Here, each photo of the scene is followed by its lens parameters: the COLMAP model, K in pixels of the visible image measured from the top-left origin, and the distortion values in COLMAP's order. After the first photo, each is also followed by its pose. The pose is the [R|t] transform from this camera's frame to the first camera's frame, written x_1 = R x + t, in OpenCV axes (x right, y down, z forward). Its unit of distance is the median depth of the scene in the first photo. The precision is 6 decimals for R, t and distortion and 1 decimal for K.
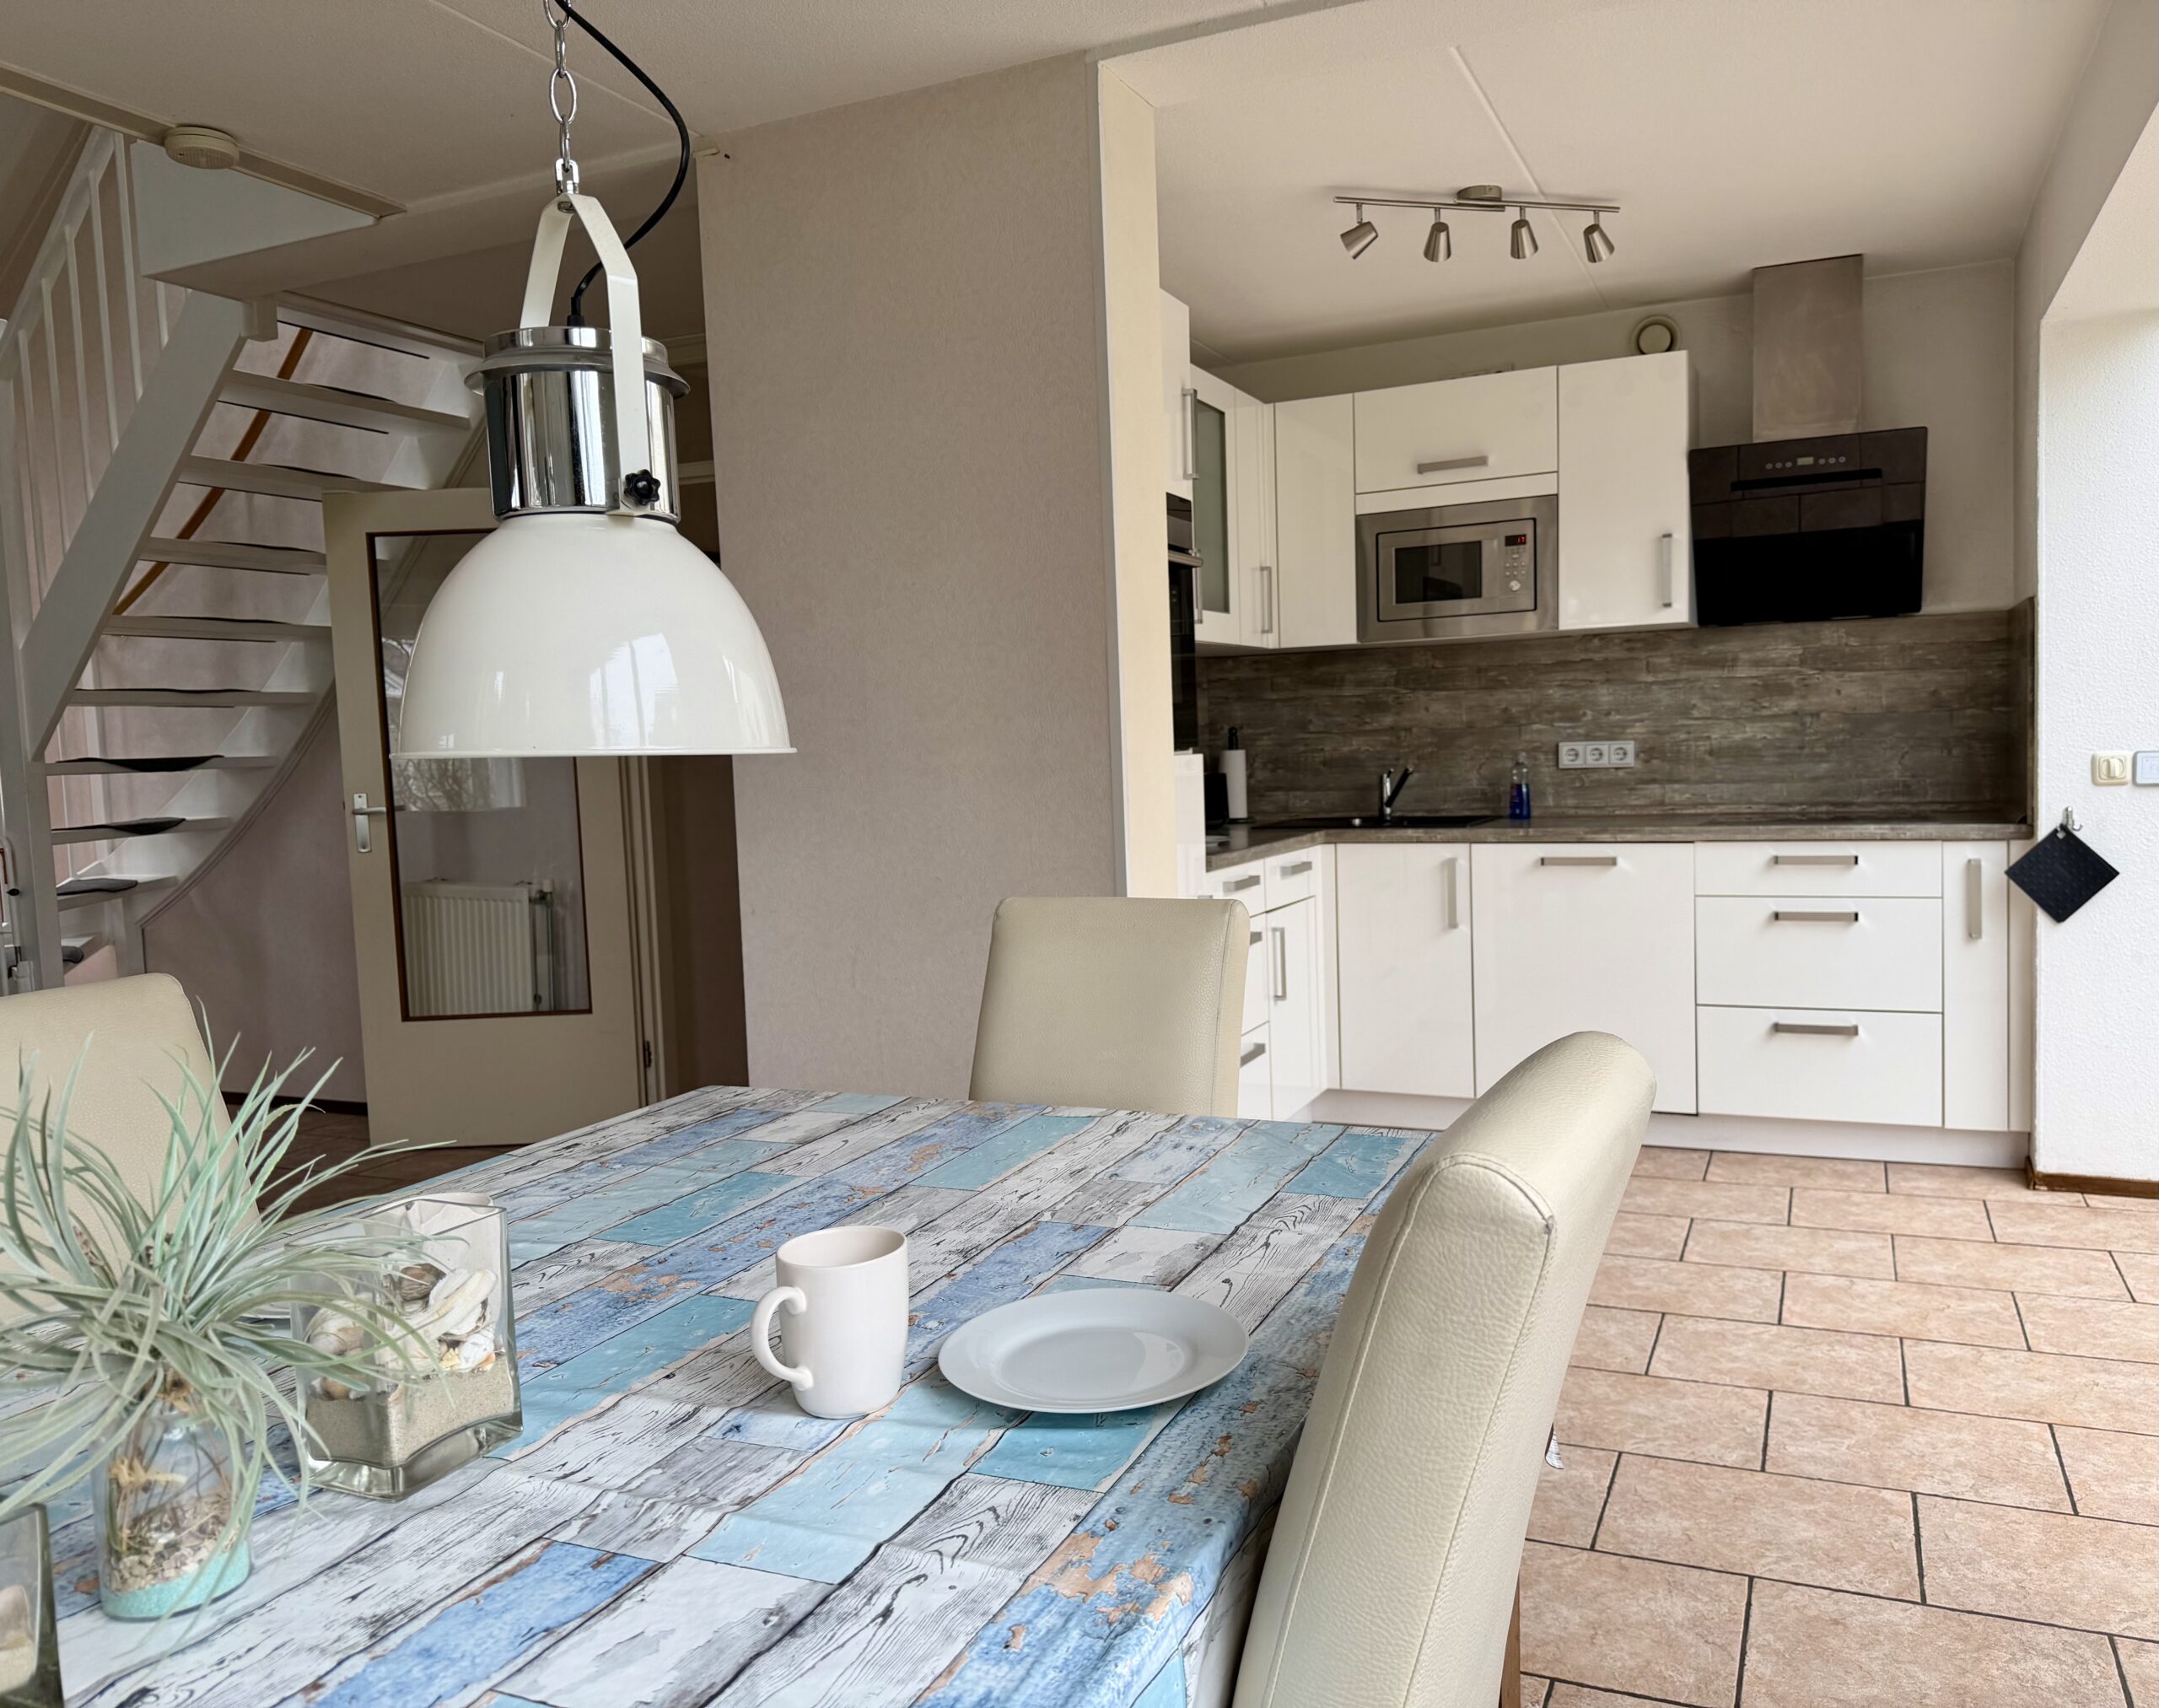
lens RADIAL K [[1638.2, 0, 1083.4], [0, 1638.2, 857.2], [0, 0, 1]] dist [0.015882, -0.002248]
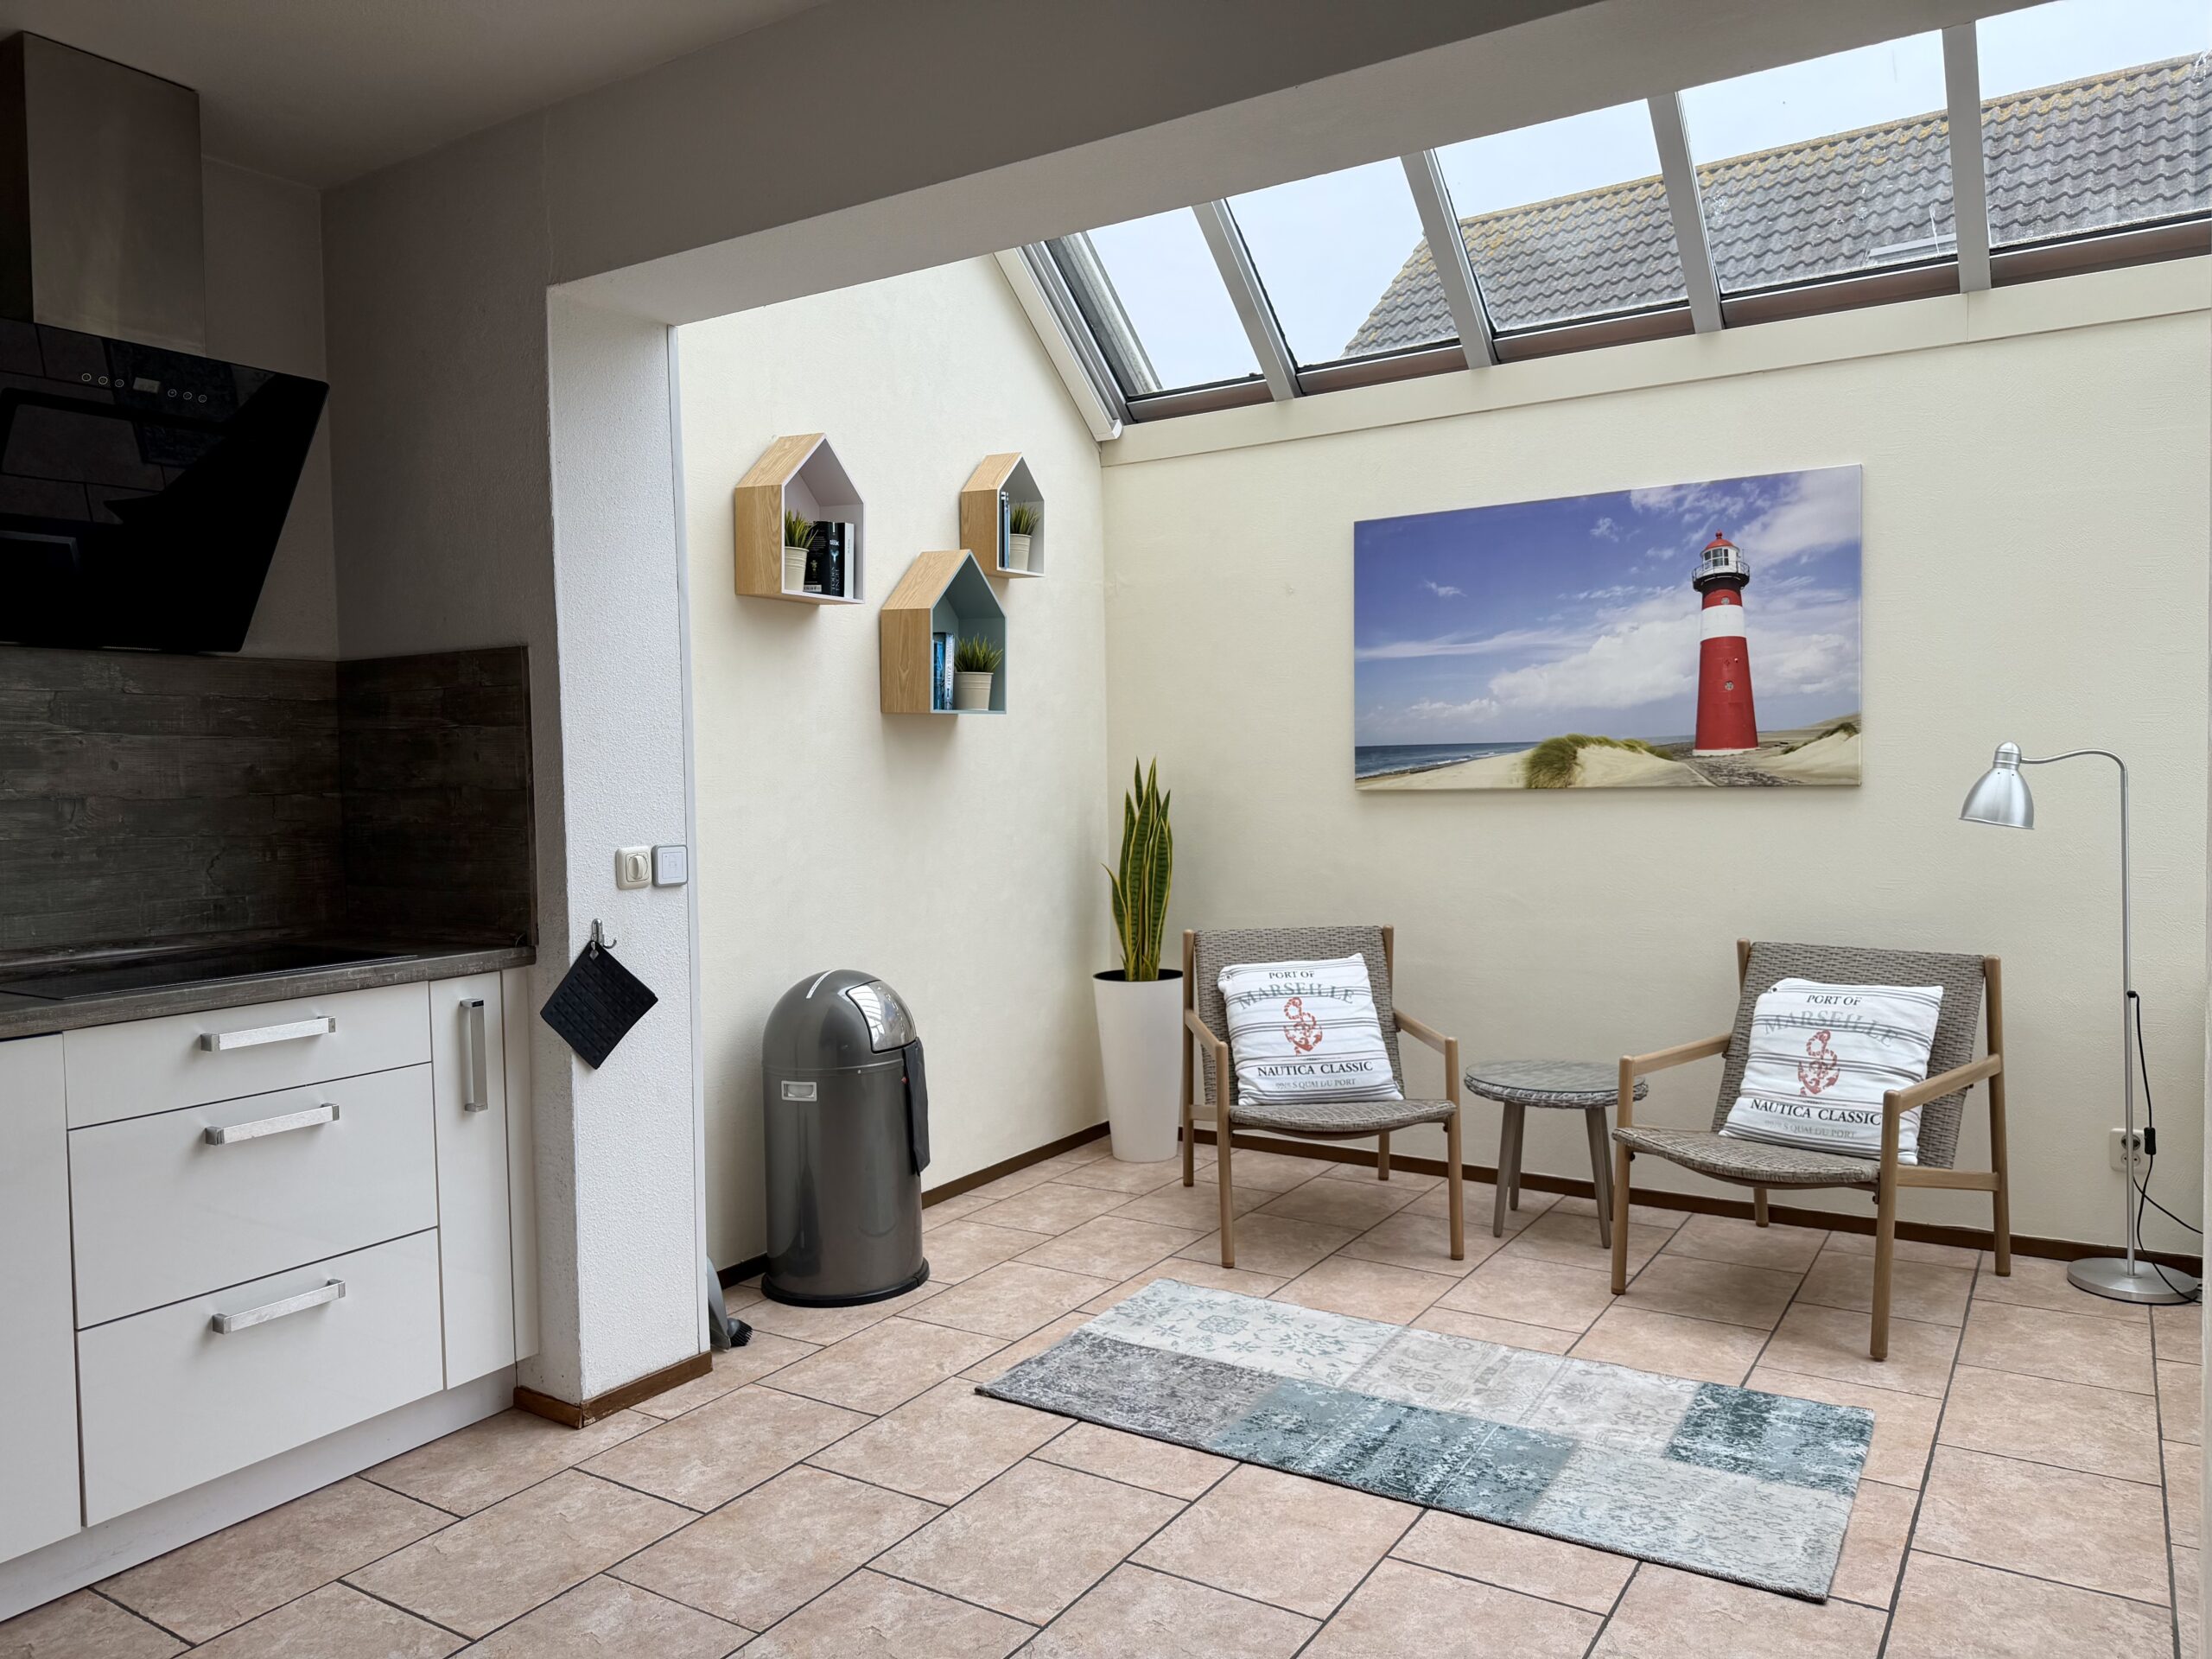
lens RADIAL K [[1569.4, 0, 1108.5], [0, 1569.4, 831.0], [0, 0, 1]] dist [-0.000340, -0.002083]
pose [[0.130014, -0.008243, 0.991478, -0.086090], [0.088577, 0.996064, -0.003334, -0.039059], [-0.987548, 0.088255, 0.130232, 0.540609]]
